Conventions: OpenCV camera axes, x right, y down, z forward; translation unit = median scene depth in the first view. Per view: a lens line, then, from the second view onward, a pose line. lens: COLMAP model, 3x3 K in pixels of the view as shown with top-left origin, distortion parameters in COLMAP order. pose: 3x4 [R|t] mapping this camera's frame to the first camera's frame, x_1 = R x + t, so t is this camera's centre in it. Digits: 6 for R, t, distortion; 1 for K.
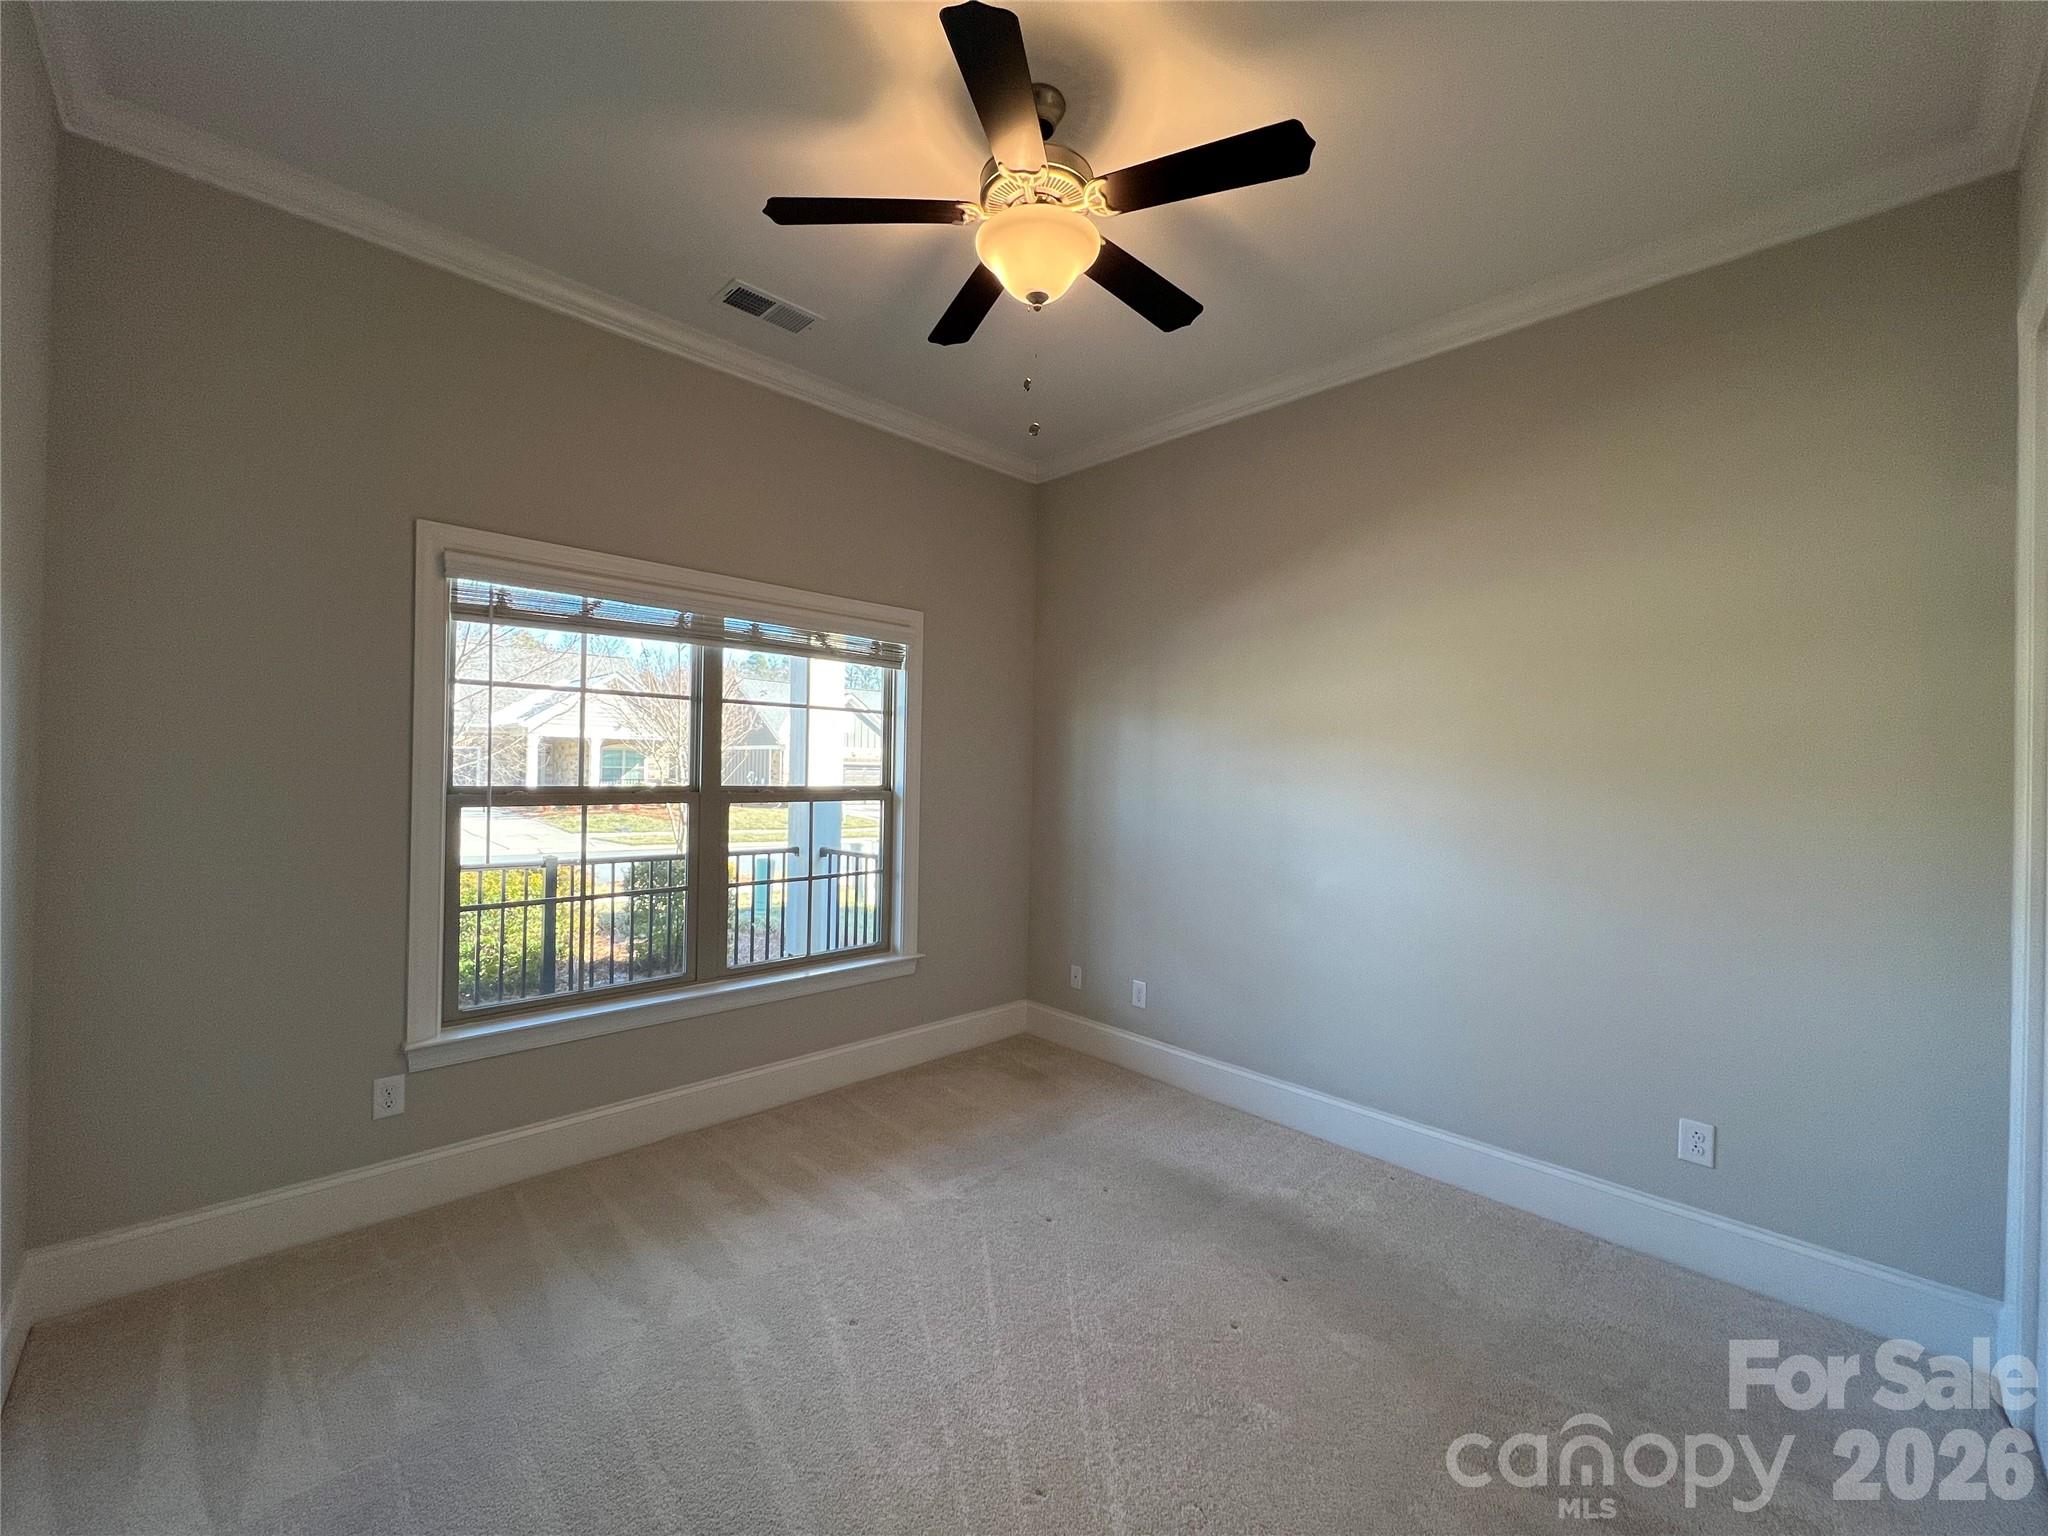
lens RADIAL K [[815.5, 0, 1012.5], [0, 815.5, 770.0], [0, 0, 1]] dist [-0.002878, 0.000173]
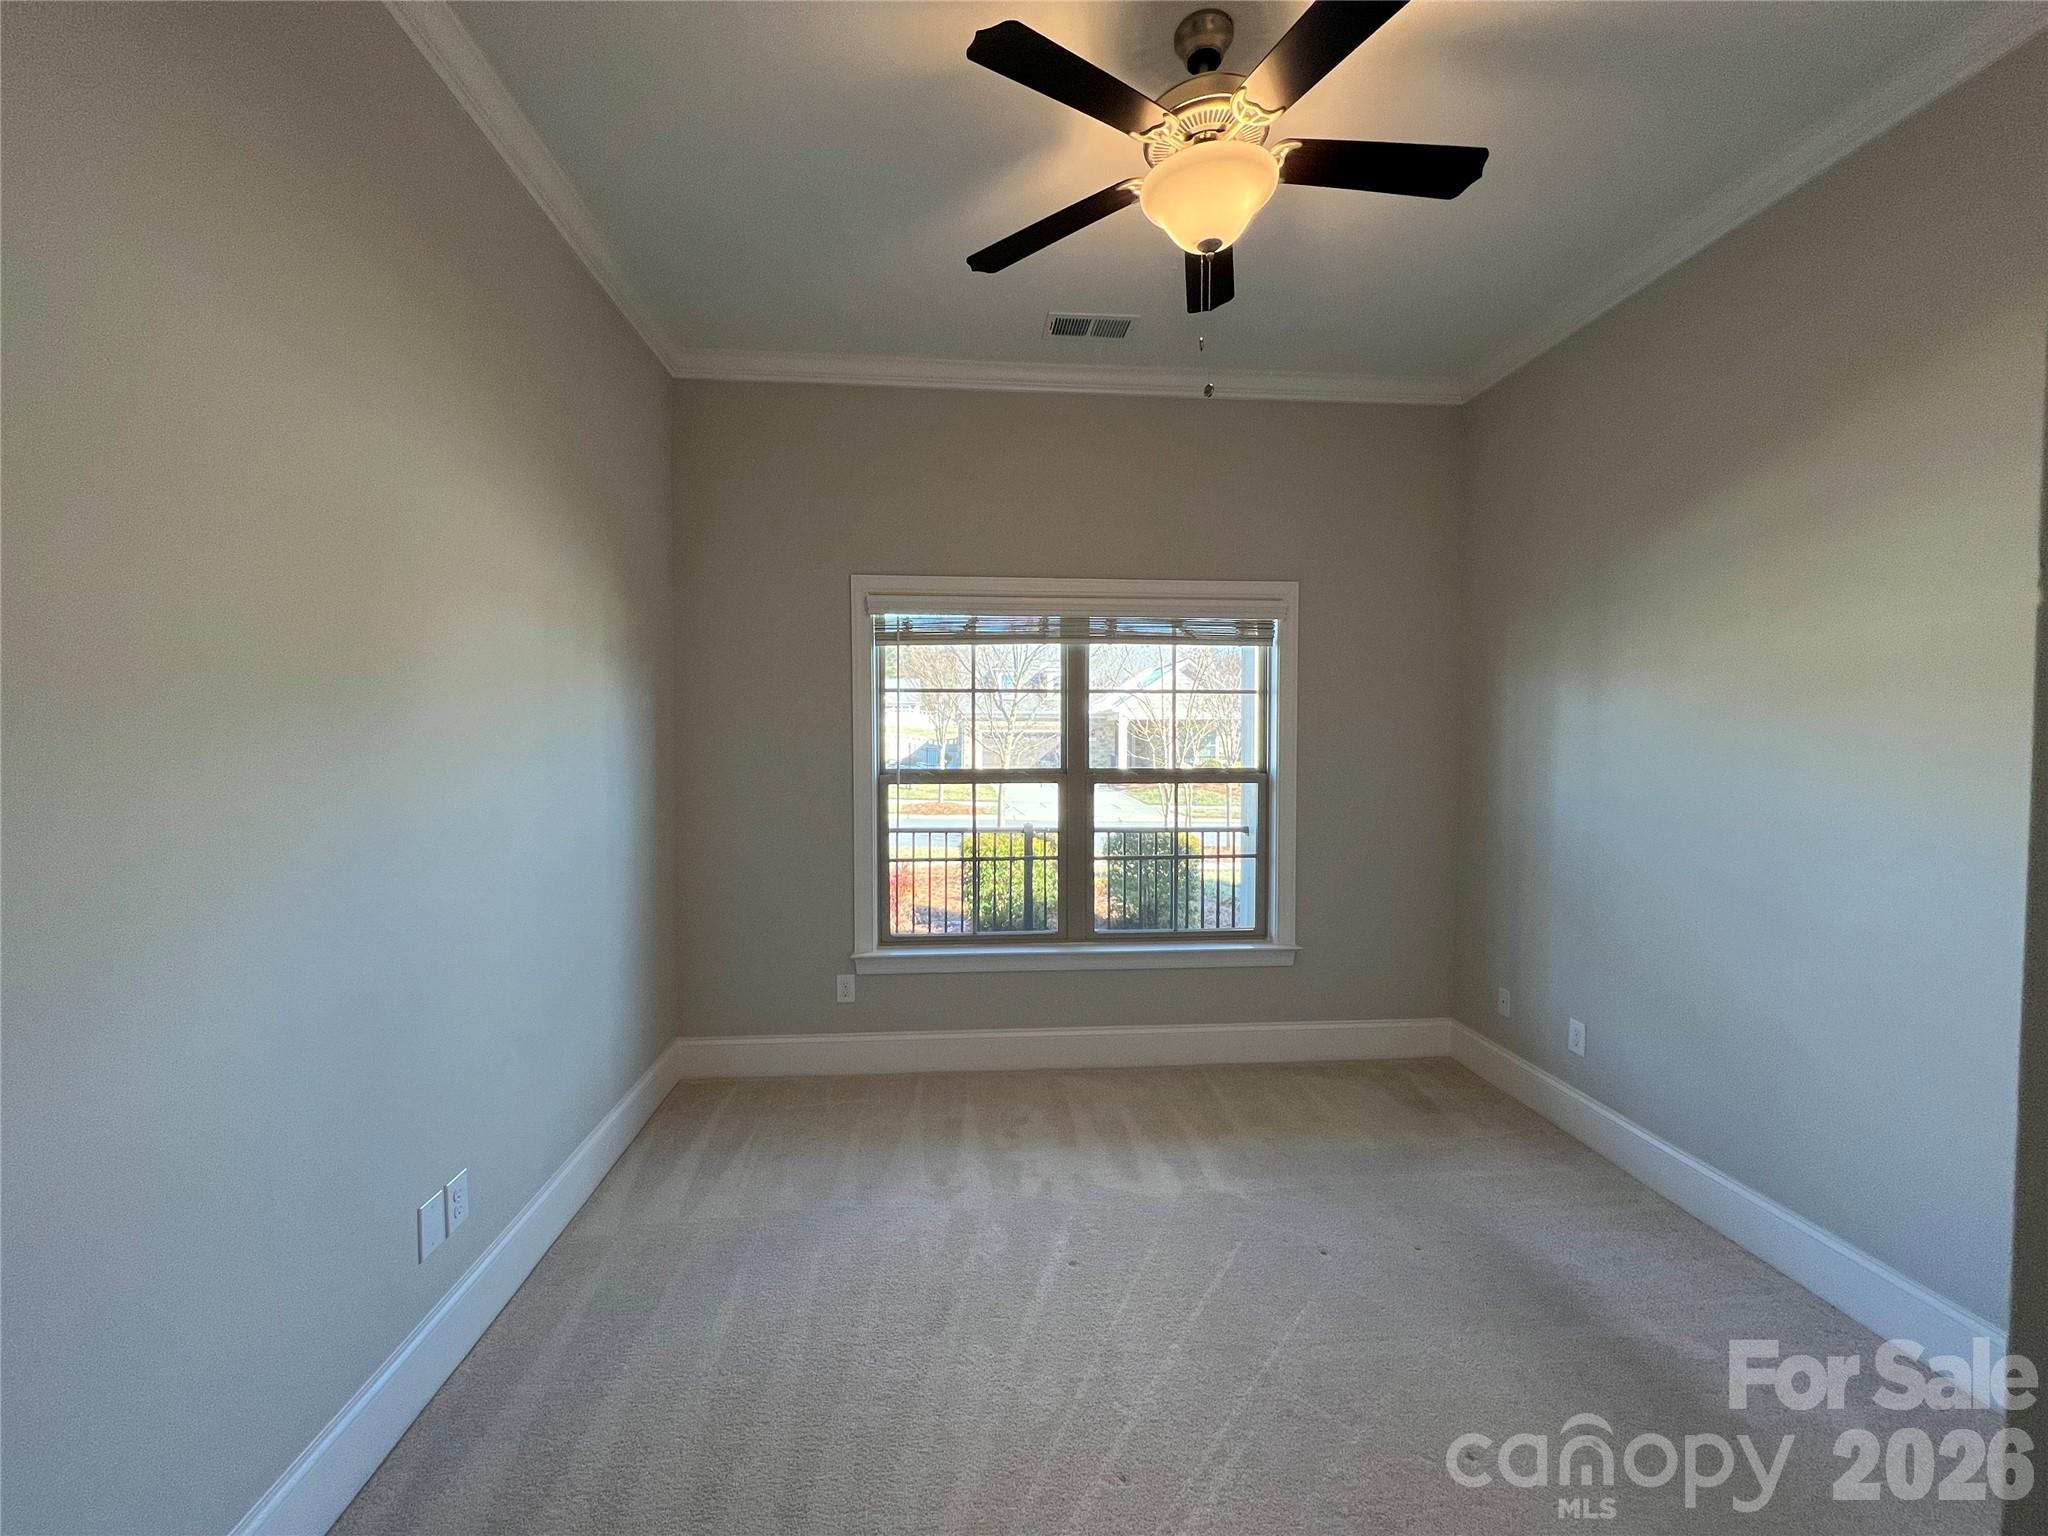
lens RADIAL K [[820.7, 0, 1029.7], [0, 820.7, 771.7], [0, 0, 1]] dist [-0.001667, -0.000296]
pose [[0.773182, 0.007603, -0.634138, 0.325805], [0.013029, 0.999527, 0.027870, -0.009516], [0.634050, -0.029811, 0.772717, 0.094811]]
